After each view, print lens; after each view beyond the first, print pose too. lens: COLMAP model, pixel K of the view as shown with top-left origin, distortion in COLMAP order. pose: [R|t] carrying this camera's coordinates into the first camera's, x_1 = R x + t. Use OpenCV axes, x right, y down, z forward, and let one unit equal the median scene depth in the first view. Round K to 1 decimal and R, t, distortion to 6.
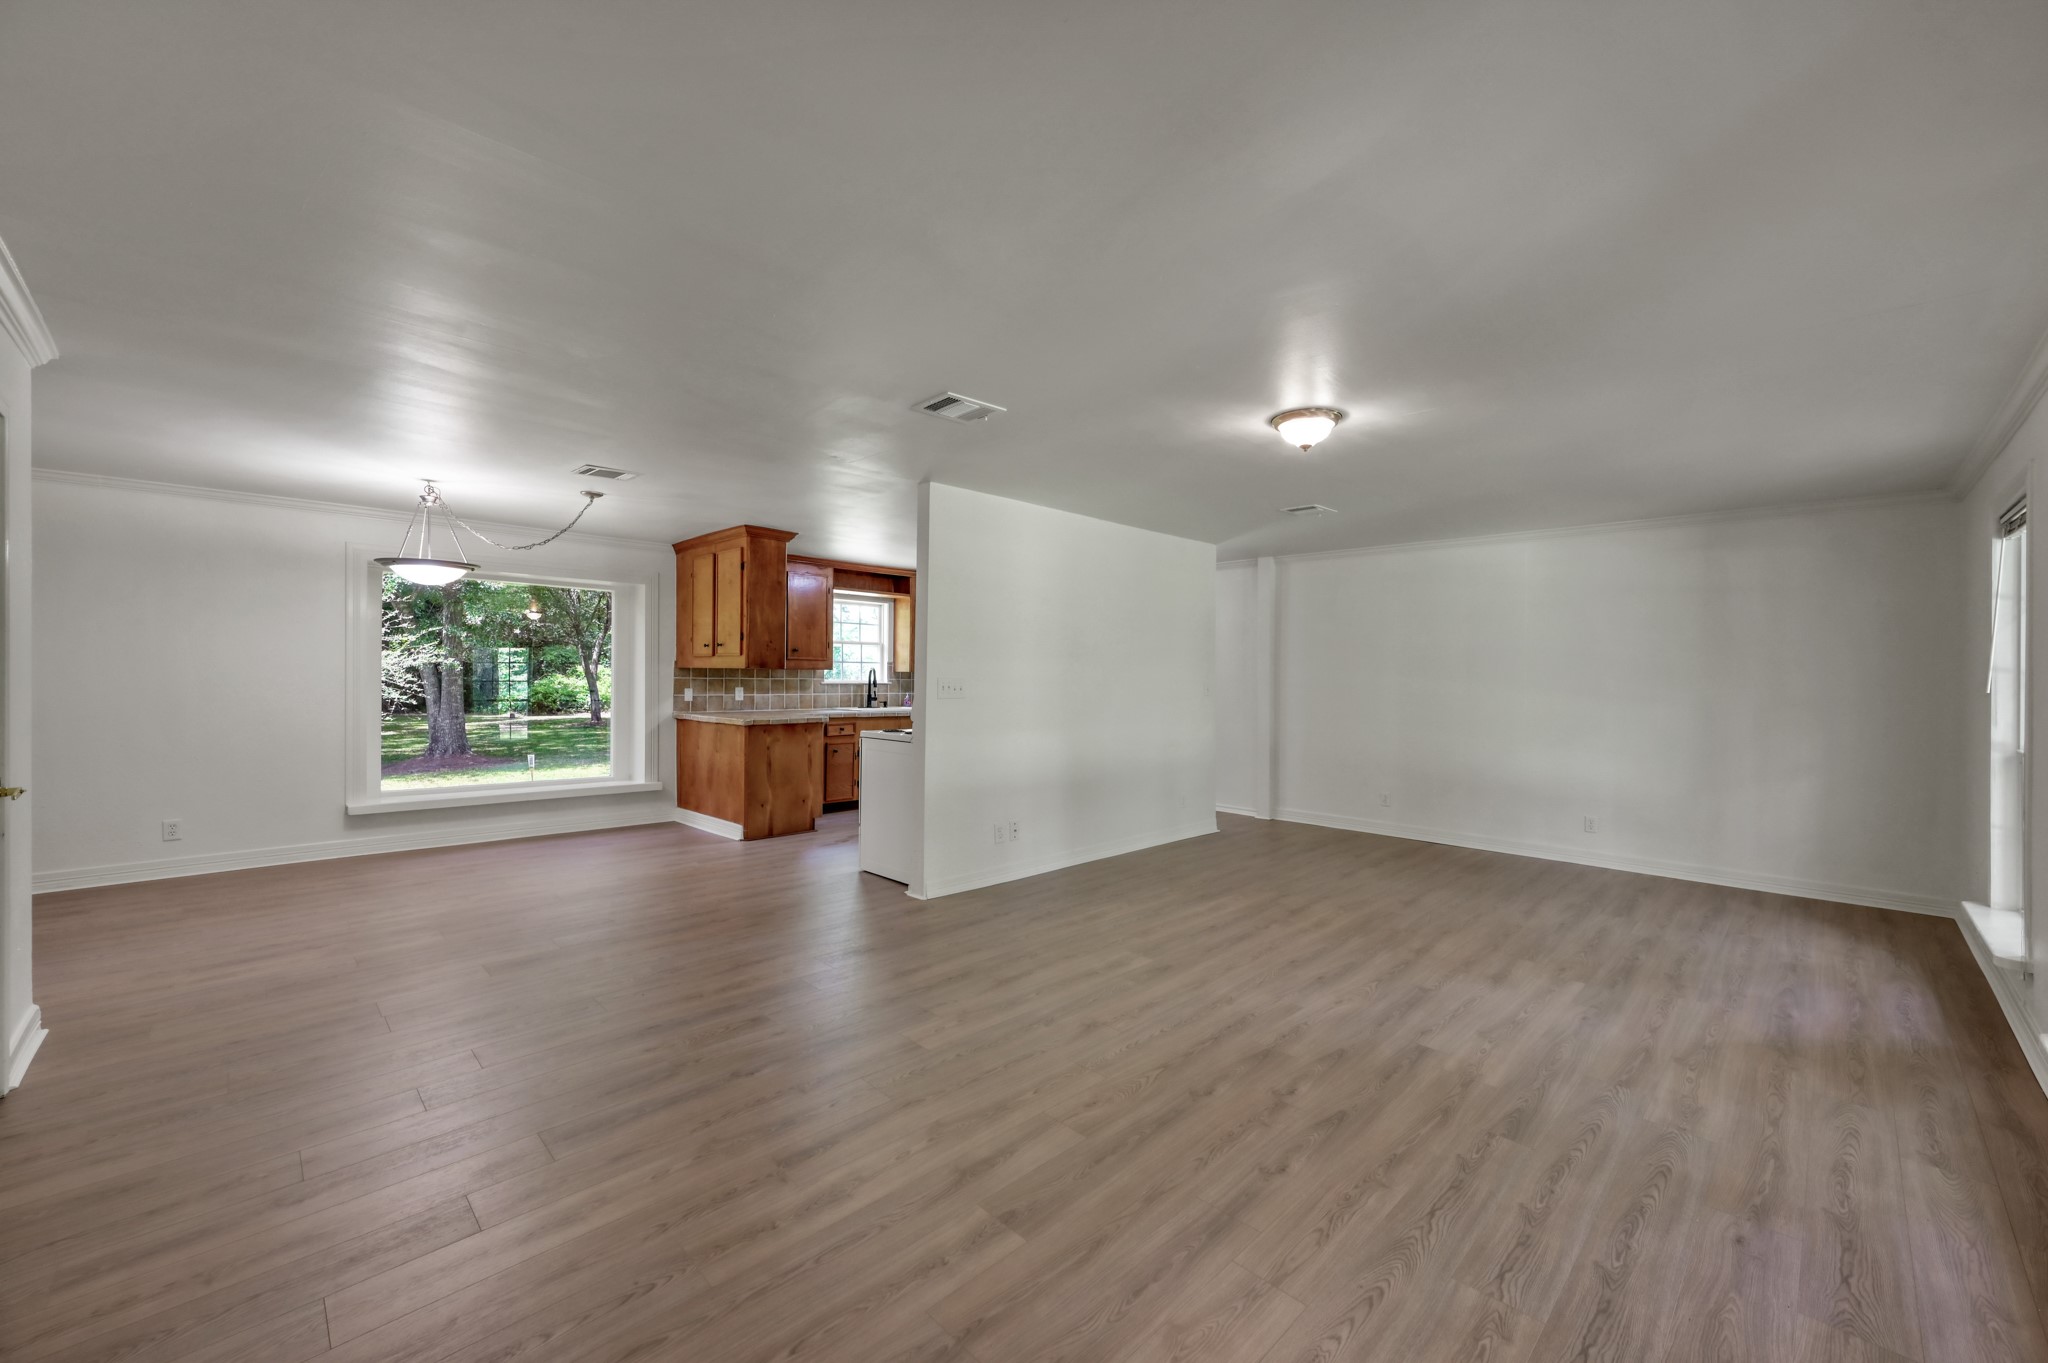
lens RADIAL K [[812.5, 0, 1028.9], [0, 812.5, 679.7], [0, 0, 1]] dist [0.001536, 0.000088]
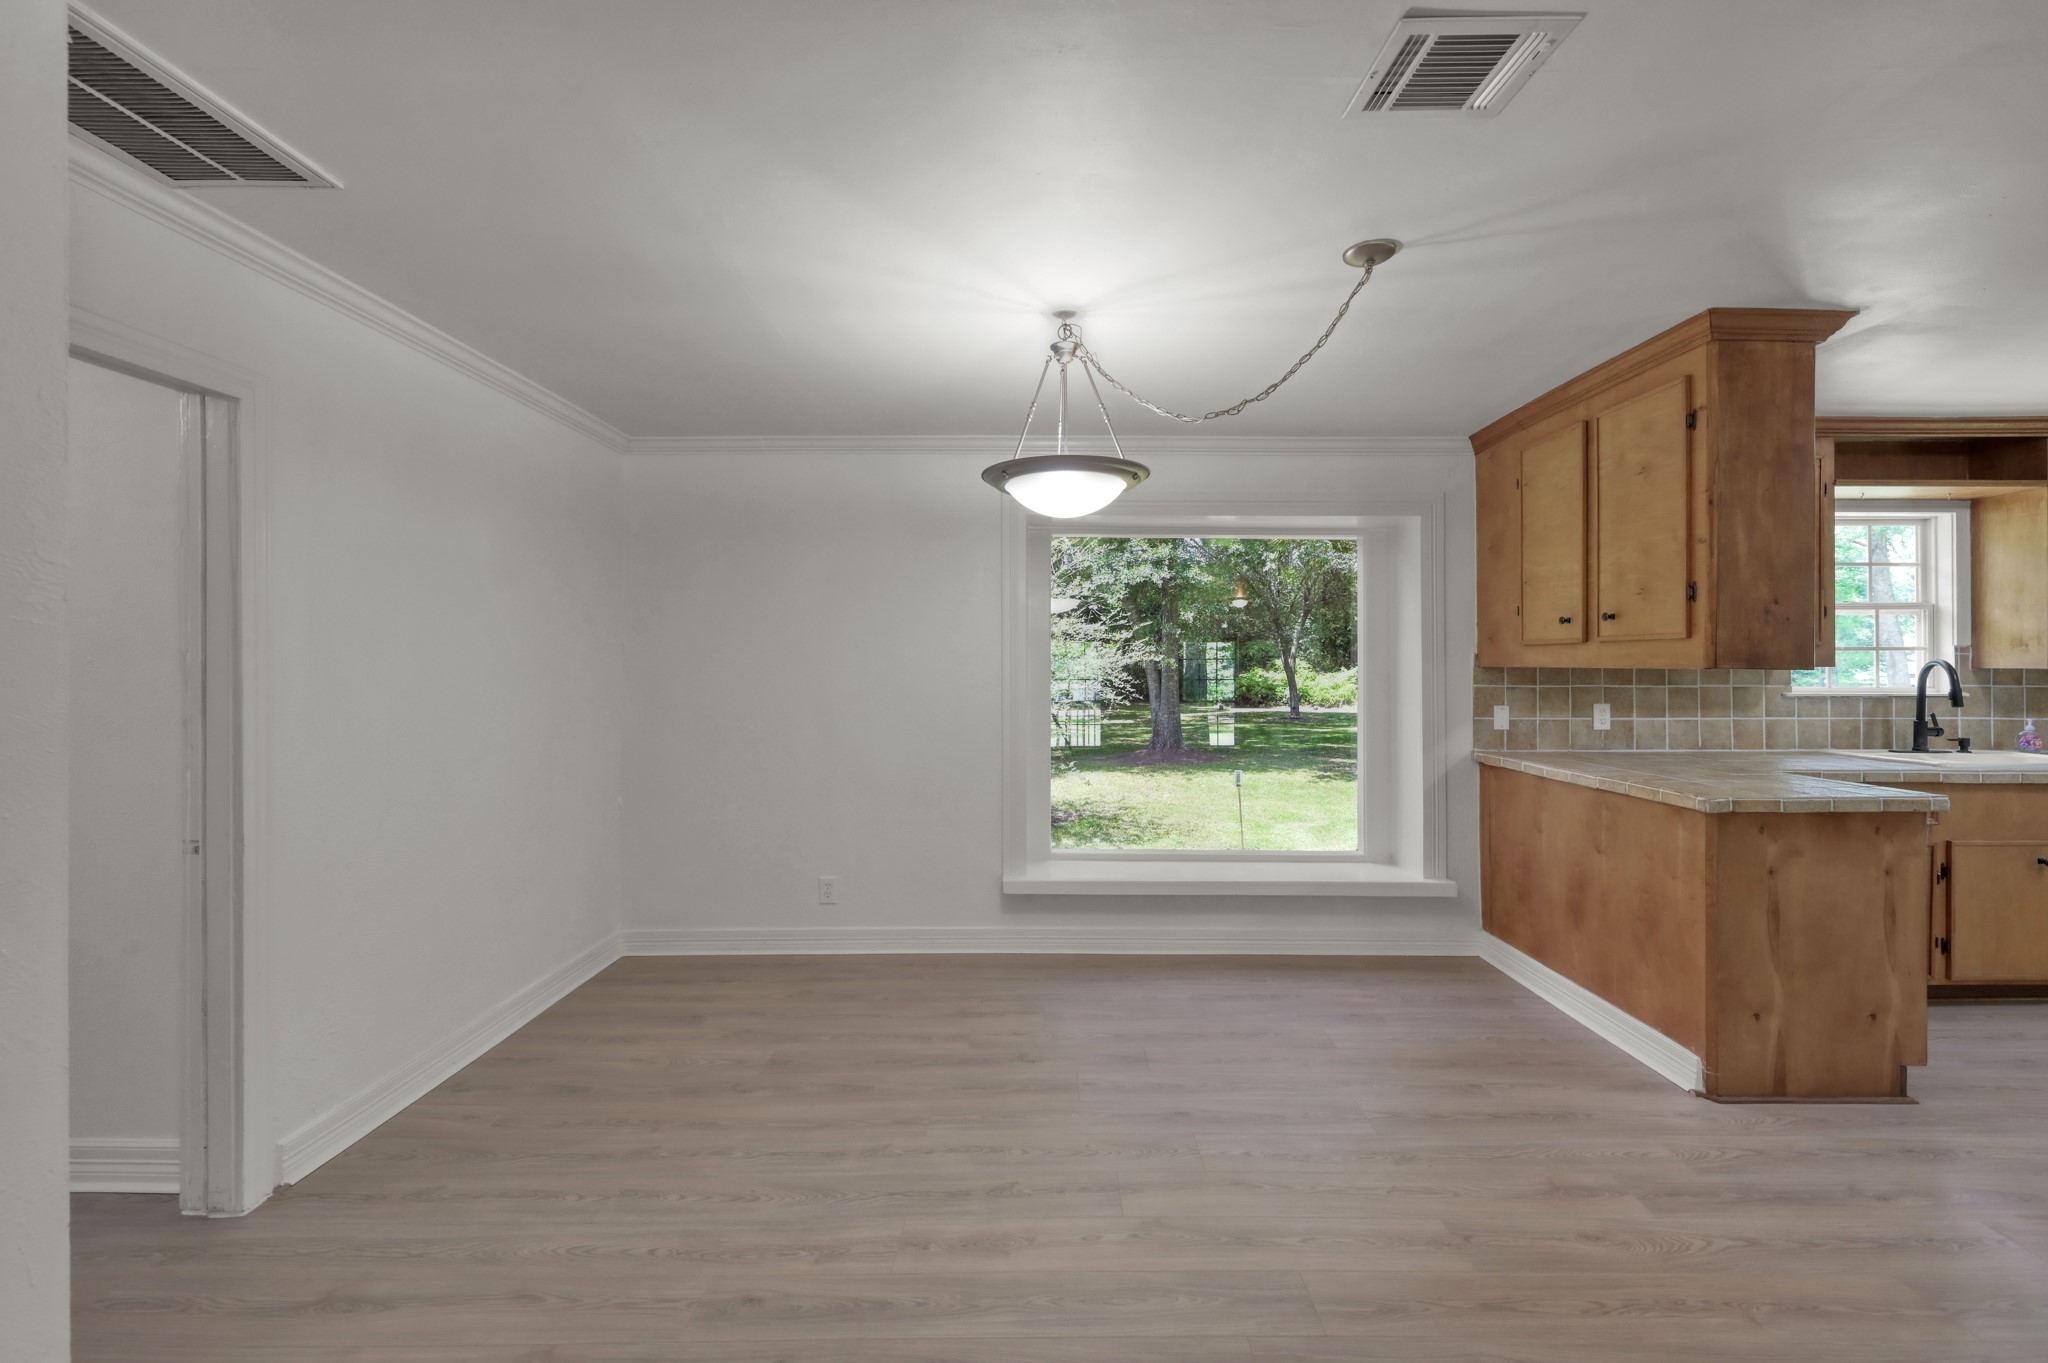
lens RADIAL K [[813.3, 0, 1038.3], [0, 813.3, 666.5], [0, 0, 1]] dist [-0.000388, -0.000132]
pose [[0.705129, -0.009065, -0.709021, -0.242830], [0.005007, 0.999957, -0.007805, -0.011571], [0.709061, 0.001954, 0.705144, 0.392195]]
